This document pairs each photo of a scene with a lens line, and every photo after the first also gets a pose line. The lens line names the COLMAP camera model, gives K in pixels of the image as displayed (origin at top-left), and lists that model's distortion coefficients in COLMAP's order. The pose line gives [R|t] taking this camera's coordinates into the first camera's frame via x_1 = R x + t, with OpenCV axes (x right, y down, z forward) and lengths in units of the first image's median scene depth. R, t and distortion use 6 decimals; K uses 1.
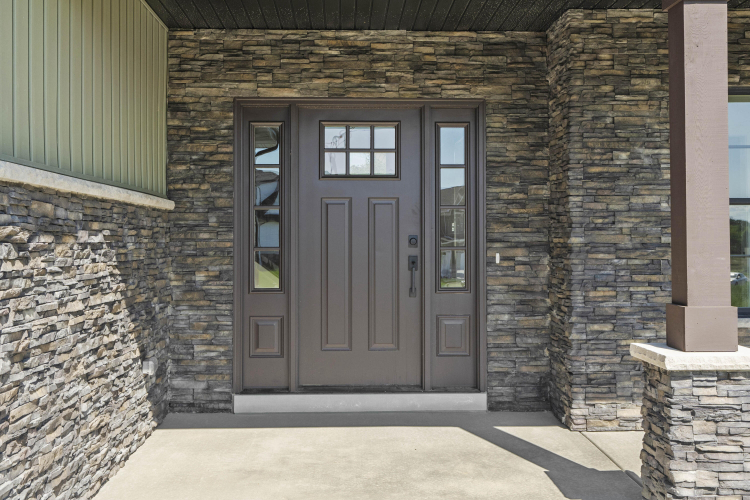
lens RADIAL K [[909.8, 0, 375.0], [0, 909.8, 250.0], [0, 0, 1]] dist [-0.011559, -0.001405]
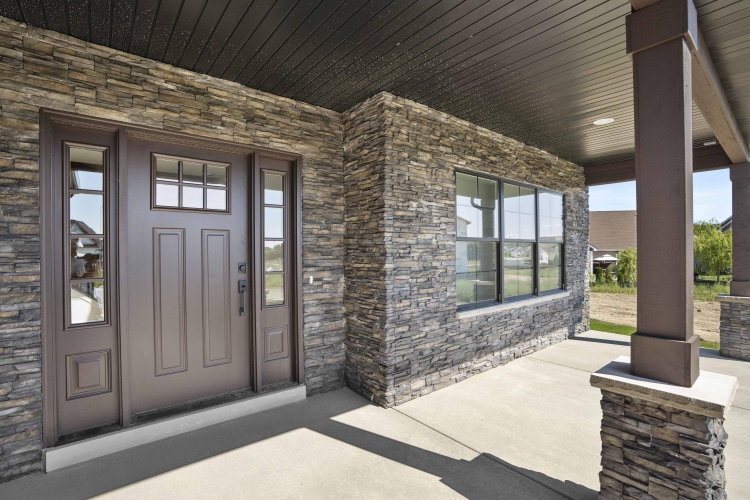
lens RADIAL K [[353.6, 0, 374.9], [0, 353.6, 257.6], [0, 0, 1]] dist [-0.073304, 0.024699]
pose [[0.797003, -0.011727, 0.603862, -0.095632], [0.013610, 0.999906, 0.001456, -0.021908], [-0.603822, 0.007058, 0.797088, 0.555918]]
